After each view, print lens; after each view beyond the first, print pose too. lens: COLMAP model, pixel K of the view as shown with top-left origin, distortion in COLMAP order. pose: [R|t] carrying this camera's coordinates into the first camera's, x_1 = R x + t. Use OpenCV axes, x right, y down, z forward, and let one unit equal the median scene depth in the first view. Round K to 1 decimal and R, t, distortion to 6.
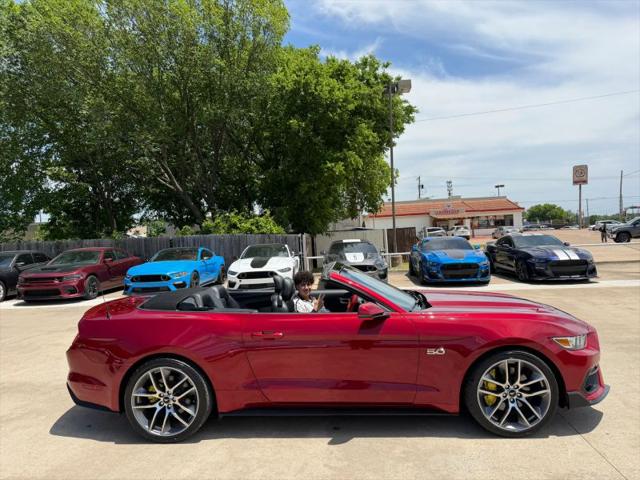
lens RADIAL K [[443.1, 0, 320.9], [0, 443.1, 240.8], [0, 0, 1]] dist [0.006135, 0.001569]
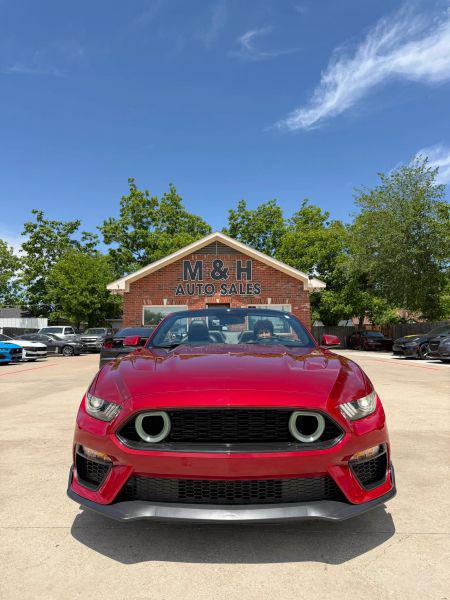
lens RADIAL K [[418.8, 0, 226.2], [0, 418.8, 297.7], [0, 0, 1]] dist [0.083315, -0.149016]
pose [[0.042559, -0.052801, -0.997698, 0.360219], [-0.003761, 0.998587, -0.053008, 0.027995], [0.999087, 0.006008, 0.042301, 0.339512]]
